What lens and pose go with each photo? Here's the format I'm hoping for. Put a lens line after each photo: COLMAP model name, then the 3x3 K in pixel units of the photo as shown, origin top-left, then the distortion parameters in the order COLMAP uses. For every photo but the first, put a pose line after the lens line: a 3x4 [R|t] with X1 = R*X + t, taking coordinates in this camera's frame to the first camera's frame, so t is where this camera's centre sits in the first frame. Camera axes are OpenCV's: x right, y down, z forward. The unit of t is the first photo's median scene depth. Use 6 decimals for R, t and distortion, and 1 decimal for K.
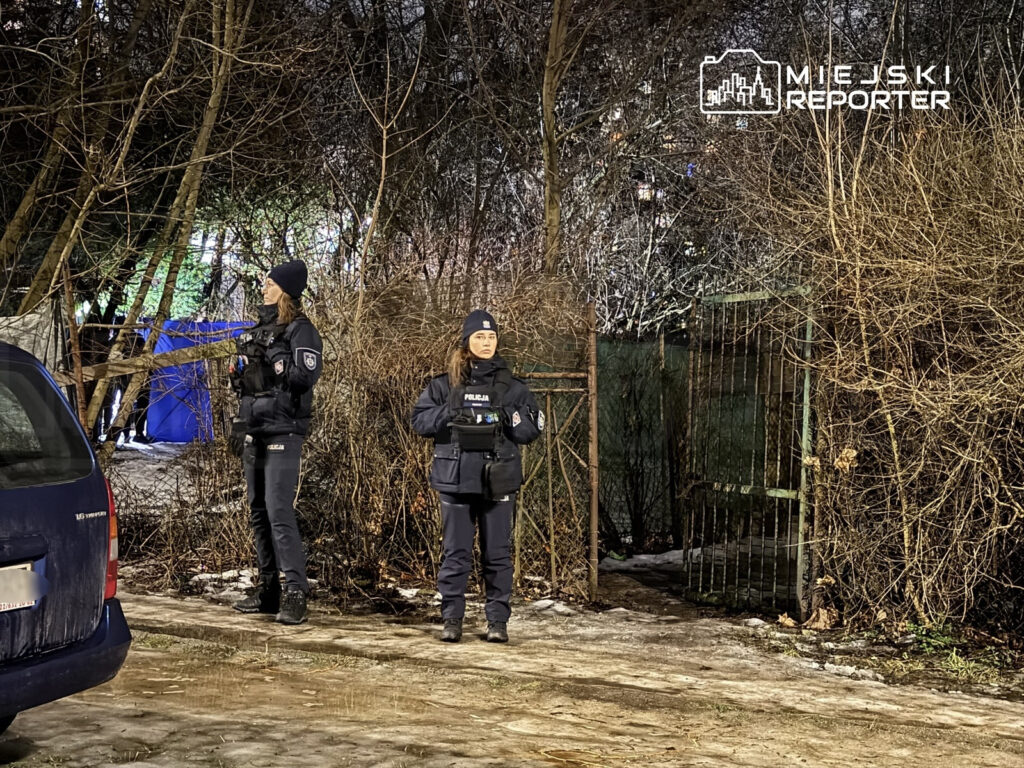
lens RADIAL K [[1577.6, 0, 512.2], [0, 1577.6, 383.9], [0, 0, 1]] dist [0.129319, 0.000000]
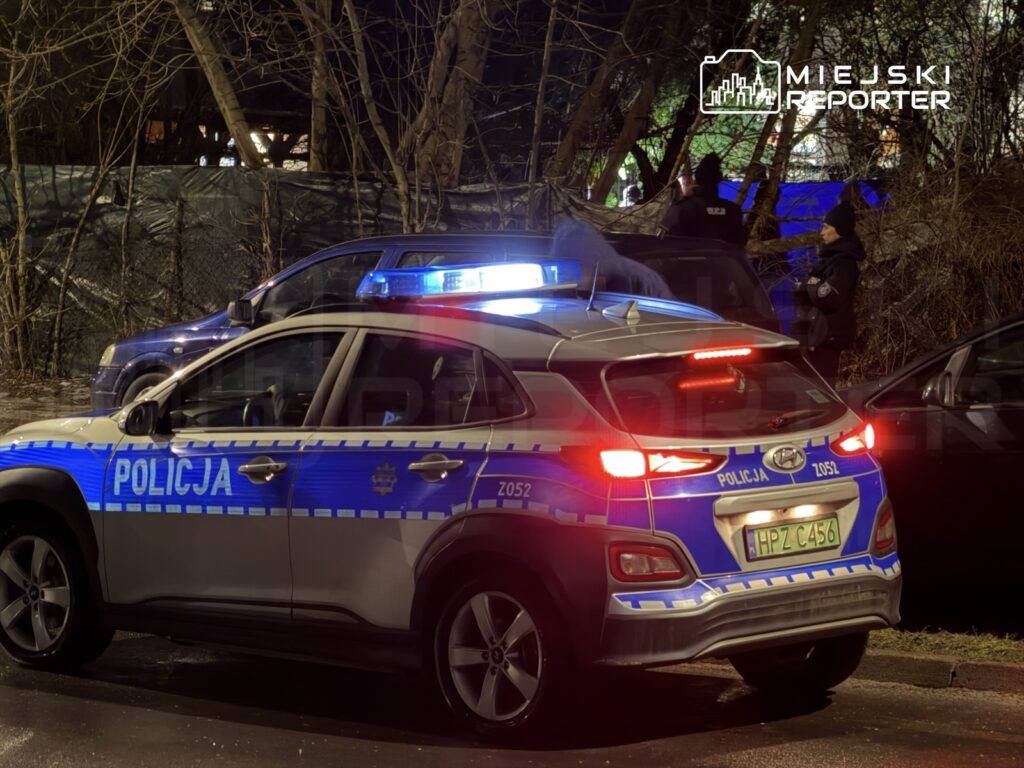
lens RADIAL K [[4173.7, 0, 511.8], [0, 4173.7, 382.7], [0, 0, 1]] dist [0.310728, 0.000000]
pose [[0.969825, 0.000872, -0.243799, 0.273636], [0.004281, 0.999778, 0.020607, 0.017022], [0.243763, -0.021028, 0.969607, -1.664725]]
